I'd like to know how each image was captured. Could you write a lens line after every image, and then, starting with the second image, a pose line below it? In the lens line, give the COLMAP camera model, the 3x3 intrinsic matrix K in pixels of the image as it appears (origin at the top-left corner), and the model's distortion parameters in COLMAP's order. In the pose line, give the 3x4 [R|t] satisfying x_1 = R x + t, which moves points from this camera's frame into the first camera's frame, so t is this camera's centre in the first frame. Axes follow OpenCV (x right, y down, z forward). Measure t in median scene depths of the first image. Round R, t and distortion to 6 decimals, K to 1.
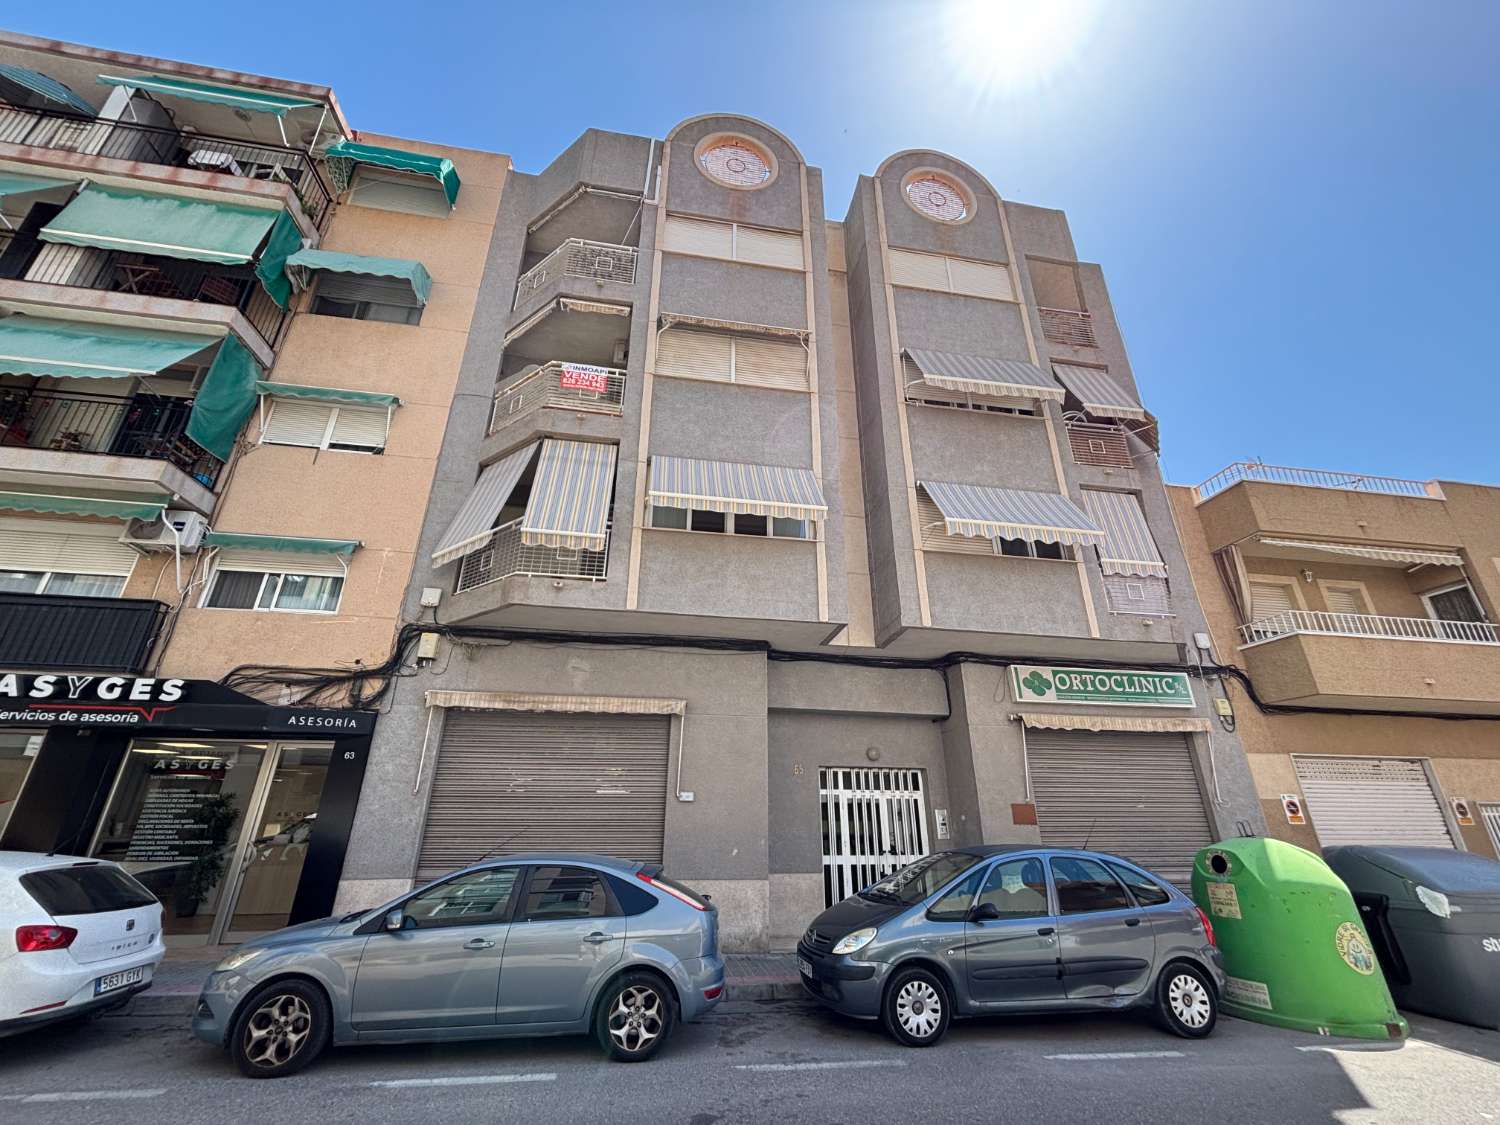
lens RADIAL K [[607.7, 0, 749.6], [0, 607.7, 560.1], [0, 0, 1]] dist [0.000692, 0.000182]
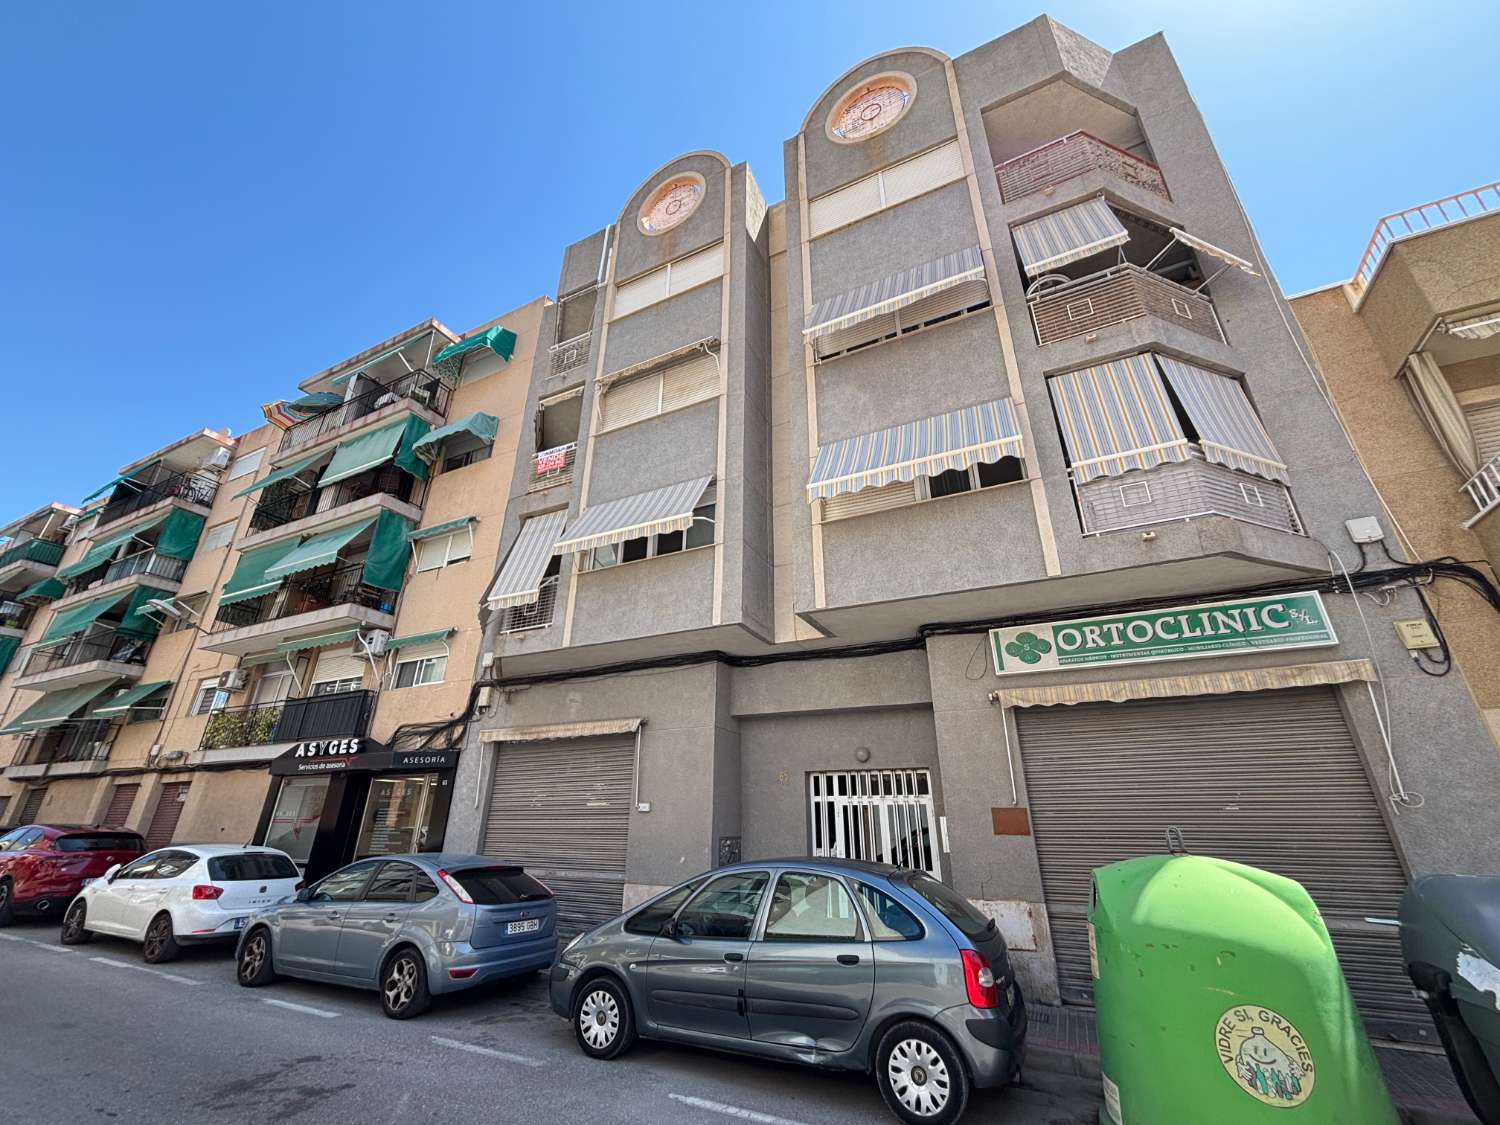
lens RADIAL K [[607.7, 0, 745.1], [0, 607.7, 561.2], [0, 0, 1]] dist [0.000692, 0.000182]
pose [[0.812036, -0.236207, -0.533670, 0.664373], [0.226919, 0.970270, -0.084169, 0.088008], [0.537685, -0.052751, 0.841494, 0.191552]]
